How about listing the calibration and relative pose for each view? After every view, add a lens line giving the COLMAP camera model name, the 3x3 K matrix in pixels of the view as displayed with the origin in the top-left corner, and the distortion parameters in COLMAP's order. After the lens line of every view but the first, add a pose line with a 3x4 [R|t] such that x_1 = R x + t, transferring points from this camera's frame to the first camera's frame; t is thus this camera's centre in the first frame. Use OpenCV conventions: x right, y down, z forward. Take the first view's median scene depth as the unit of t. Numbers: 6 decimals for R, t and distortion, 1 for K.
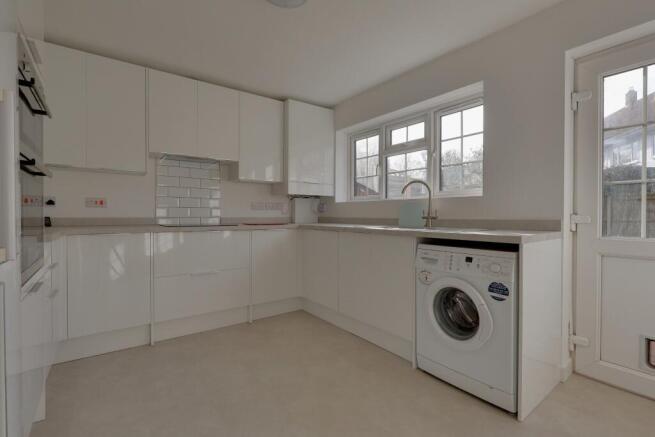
lens RADIAL K [[302.6, 0, 326.4], [0, 302.6, 216.8], [0, 0, 1]] dist [-0.000426, 0.000255]
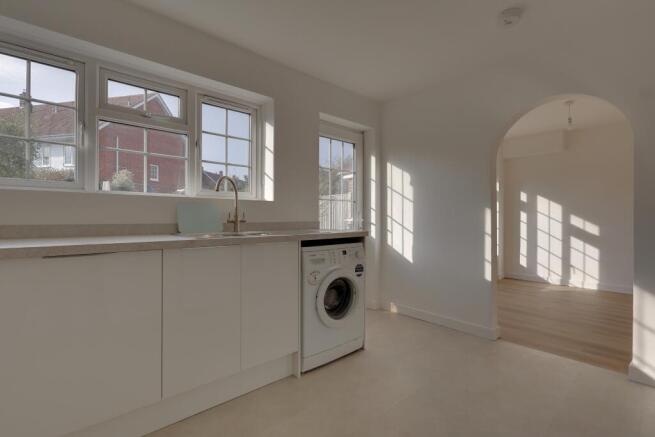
lens RADIAL K [[302.6, 0, 328.5], [0, 302.6, 214.7], [0, 0, 1]] dist [-0.000426, 0.000255]
pose [[-0.083240, 0.002717, 0.996526, -0.457742], [0.006994, 0.999973, -0.002142, -0.010749], [-0.996505, 0.006791, -0.083257, 0.657585]]
